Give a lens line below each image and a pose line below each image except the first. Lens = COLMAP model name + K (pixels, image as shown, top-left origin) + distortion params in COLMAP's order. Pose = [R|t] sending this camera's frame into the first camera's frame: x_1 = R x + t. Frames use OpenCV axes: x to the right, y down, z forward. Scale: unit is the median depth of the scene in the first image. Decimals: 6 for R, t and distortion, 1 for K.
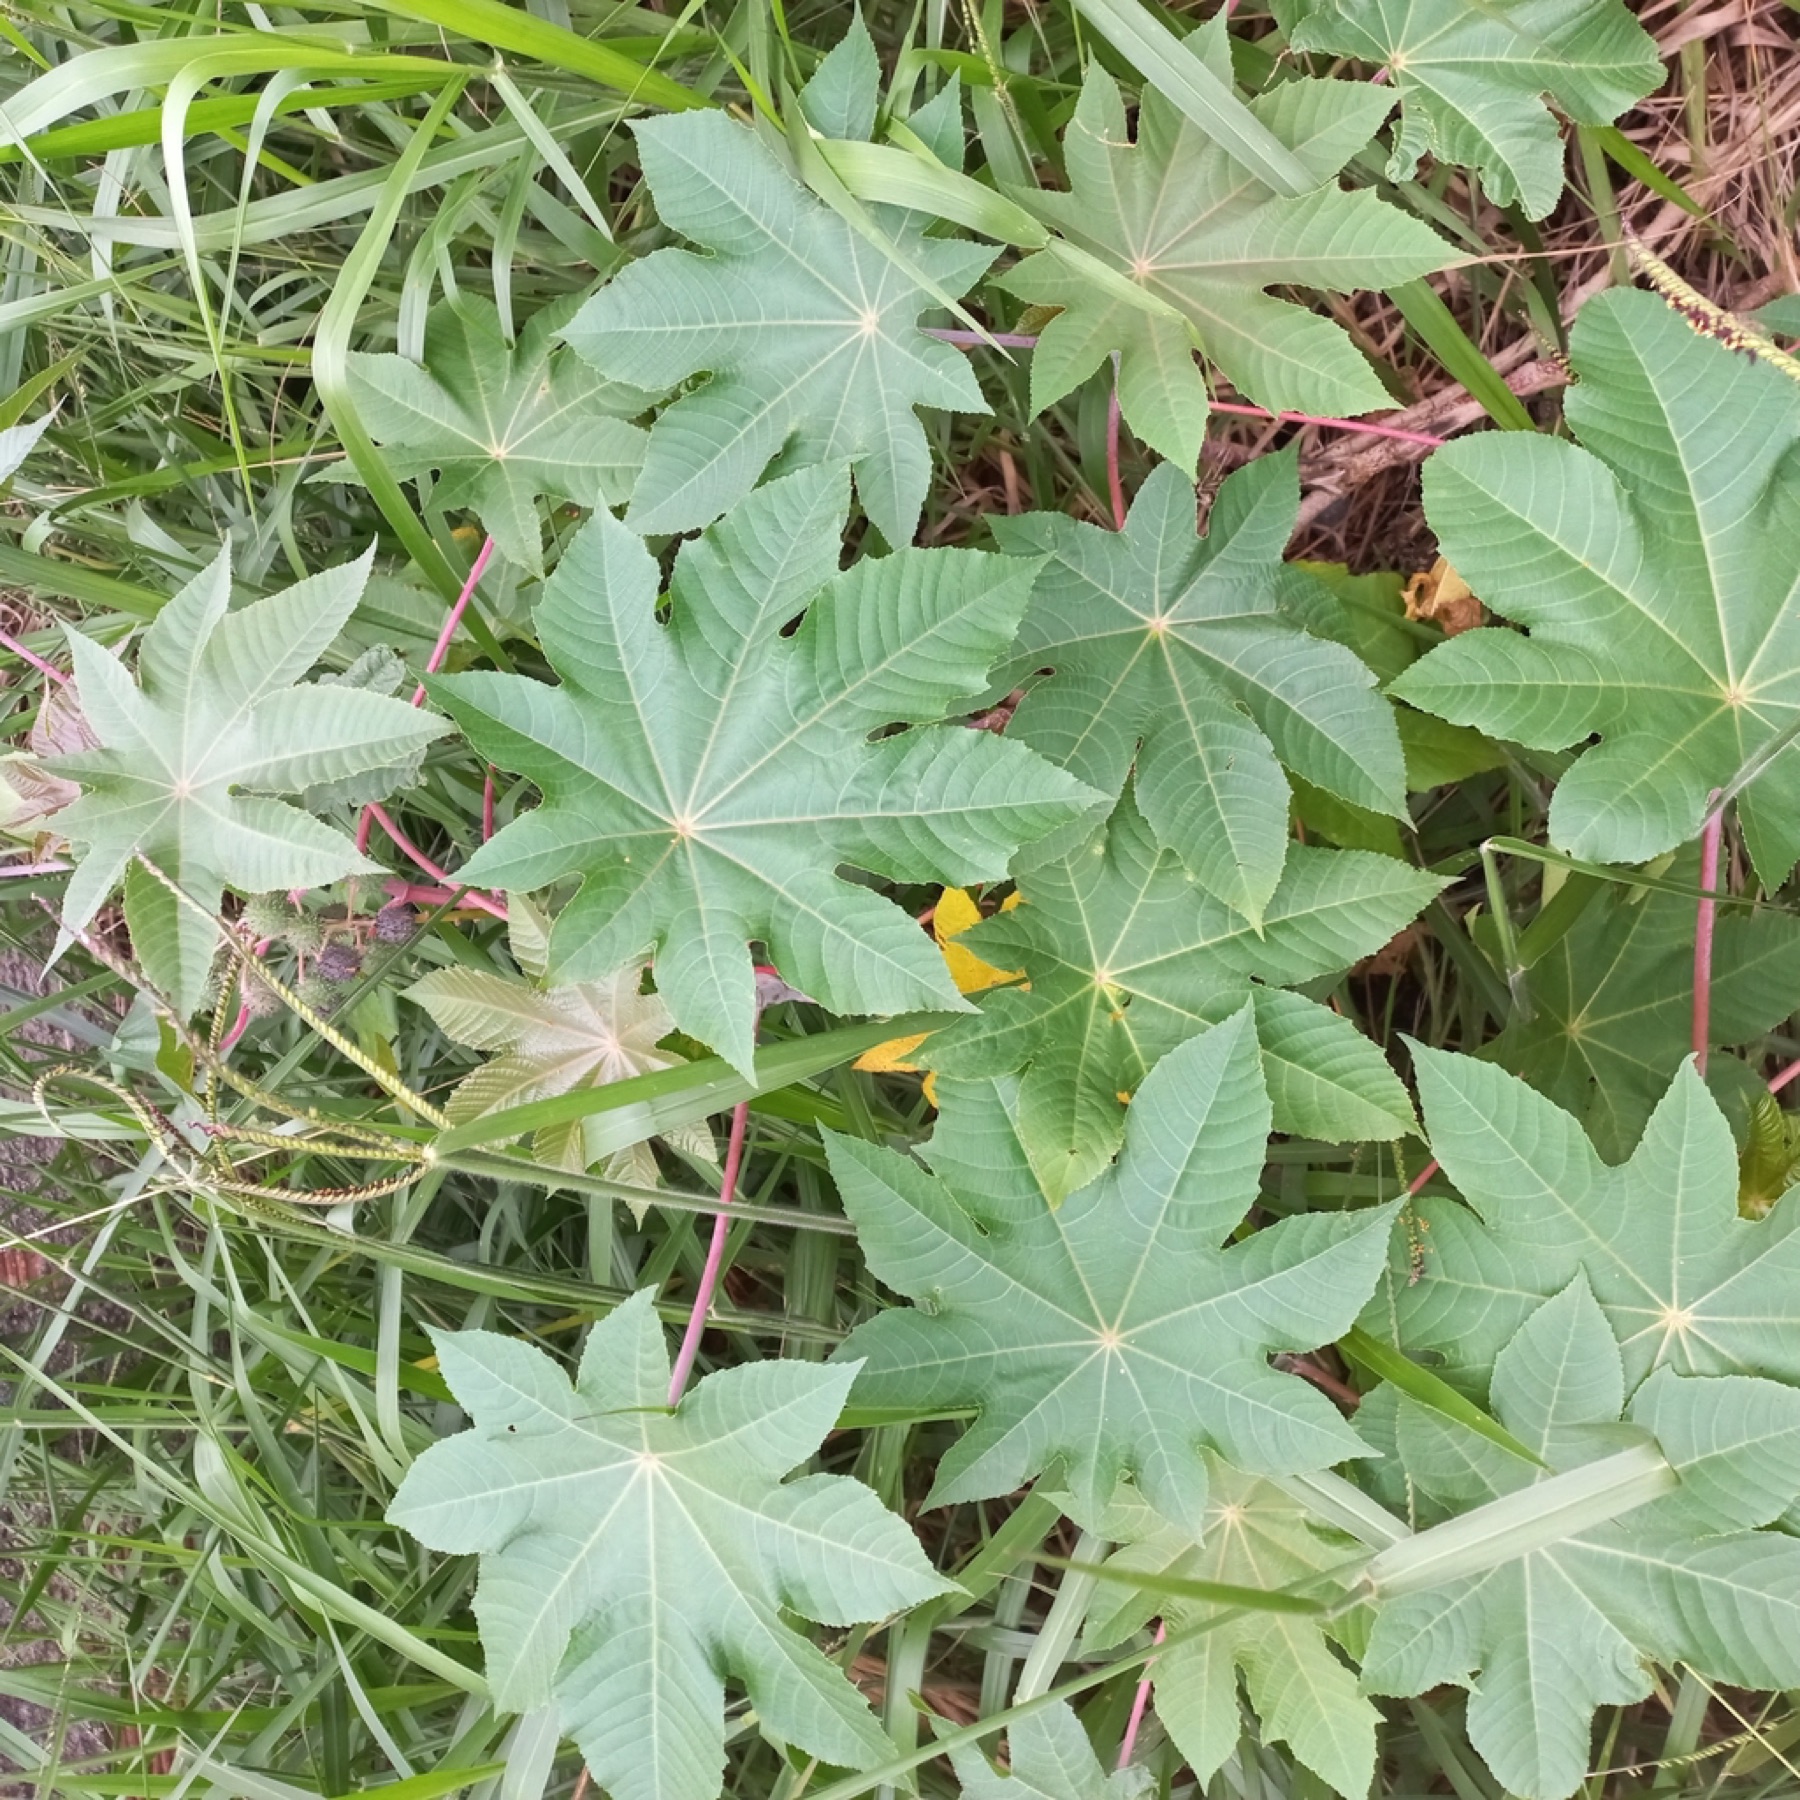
lens RADIAL K [[1518.2, 0, 912.1], [0, 1518.2, 904.4], [0, 0, 1]] dist [0.038689, -0.013049]
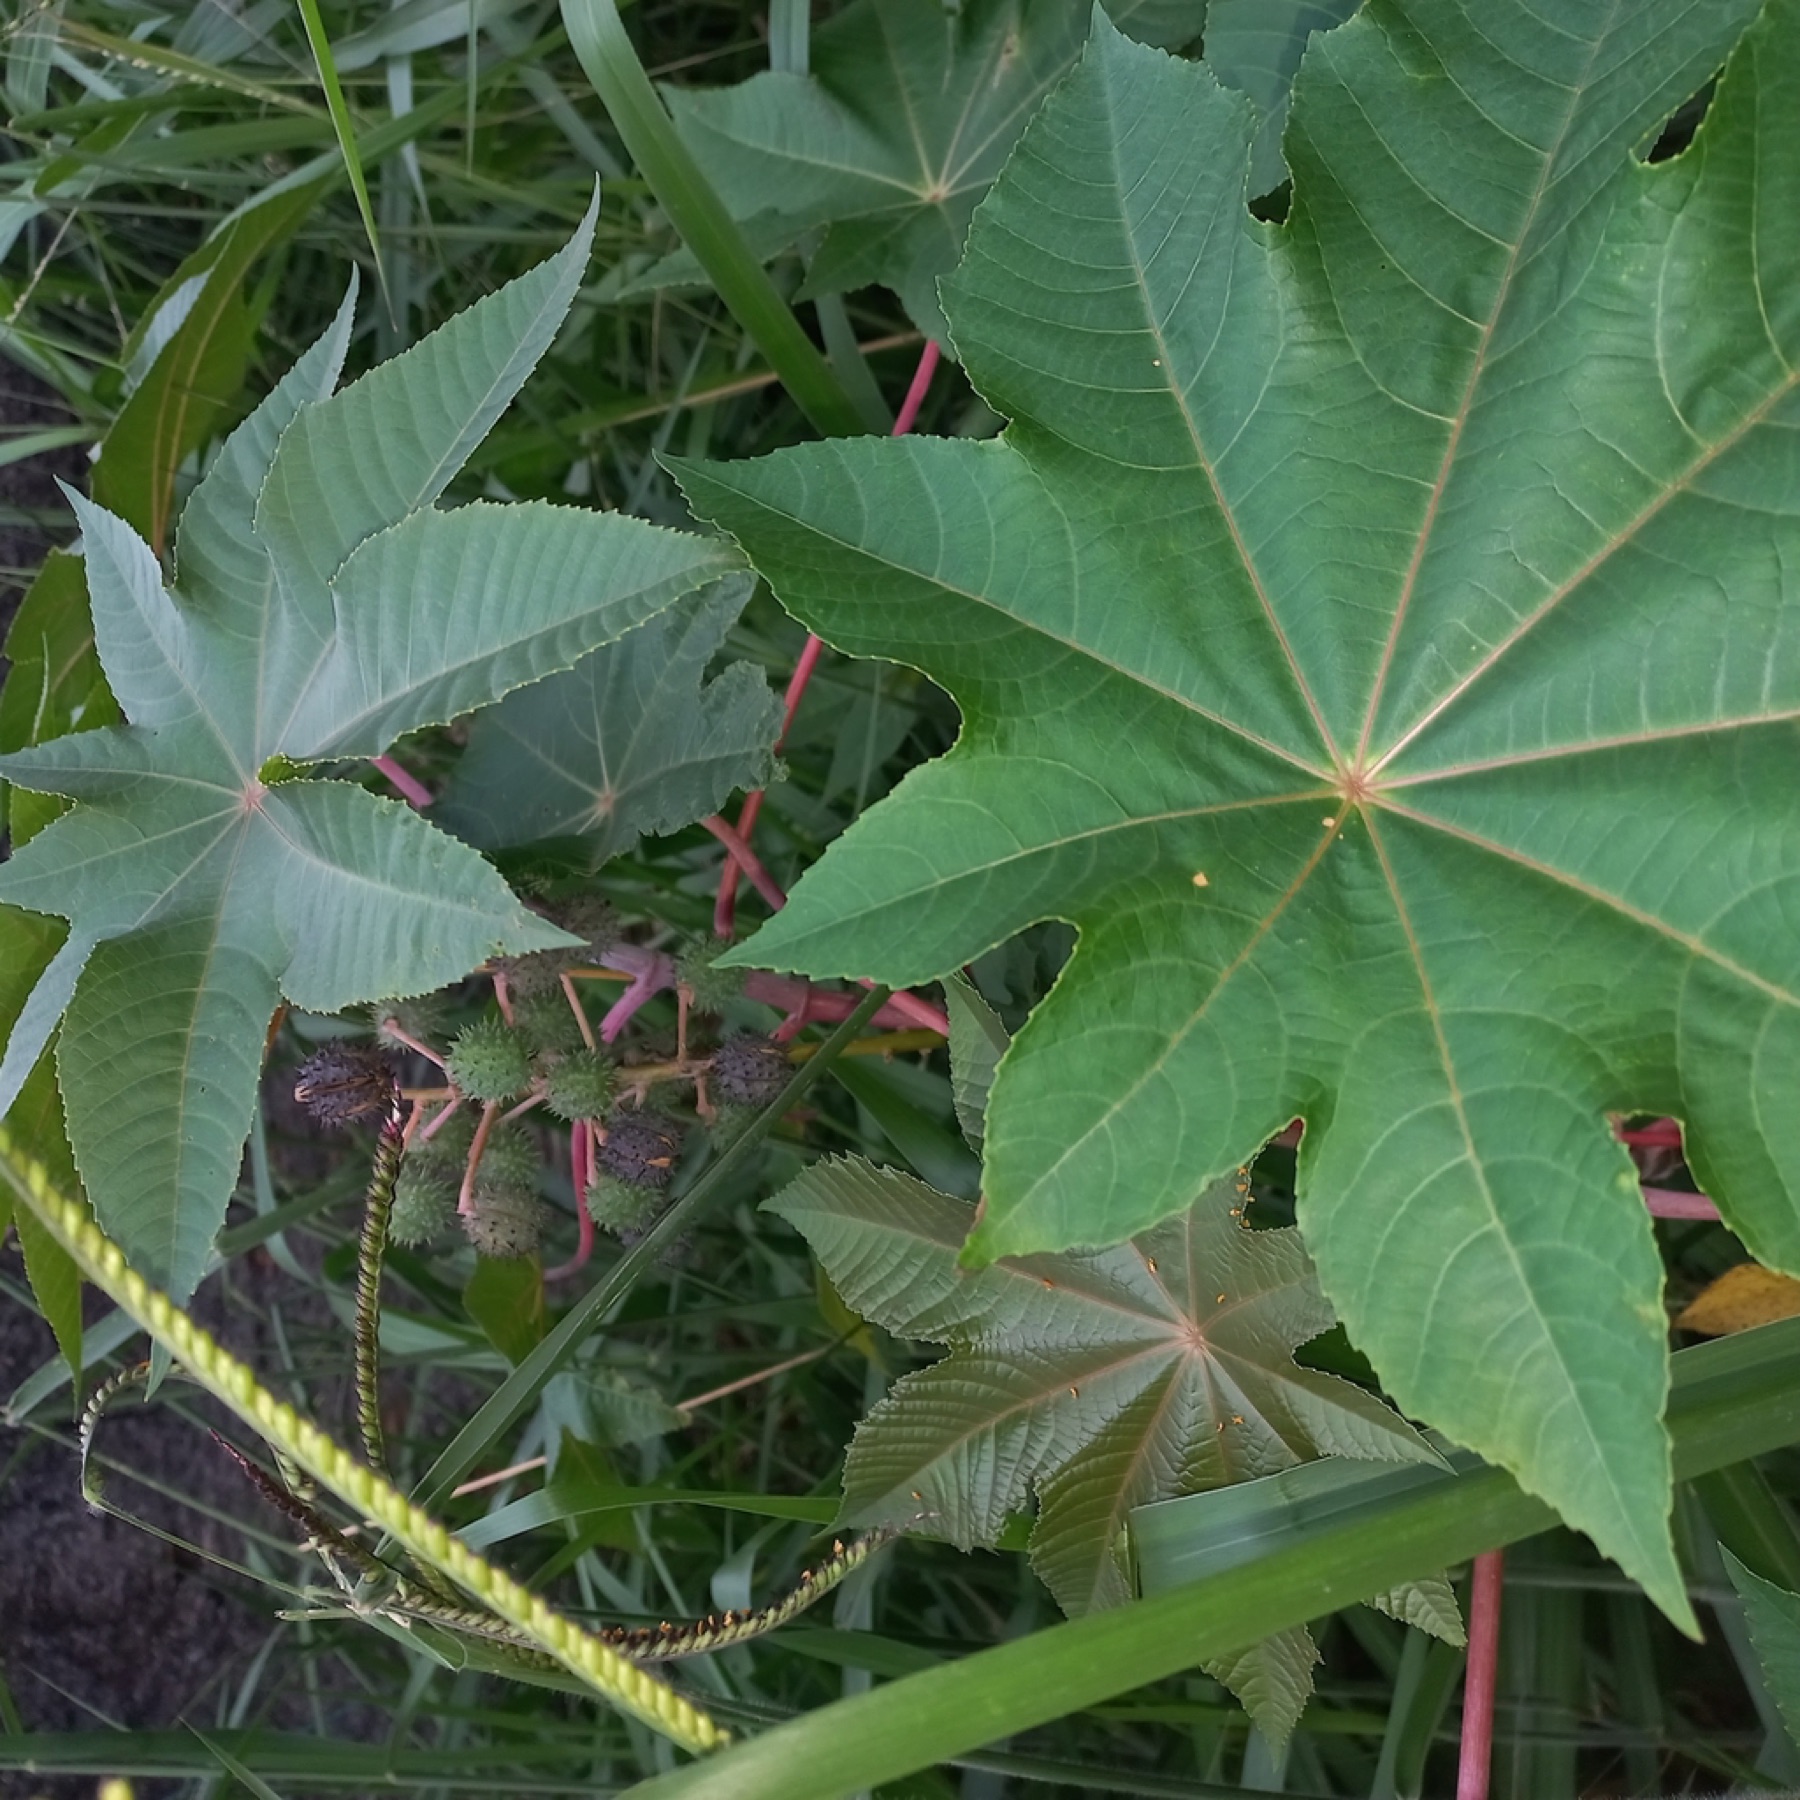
lens RADIAL K [[1518.2, 0, 913.1], [0, 1518.2, 897.9], [0, 0, 1]] dist [0.038689, -0.013049]
pose [[0.929075, -0.061909, -0.364673, -0.118182], [0.033631, 0.995949, -0.083398, 0.001715], [0.368359, 0.065218, 0.927393, 0.634242]]
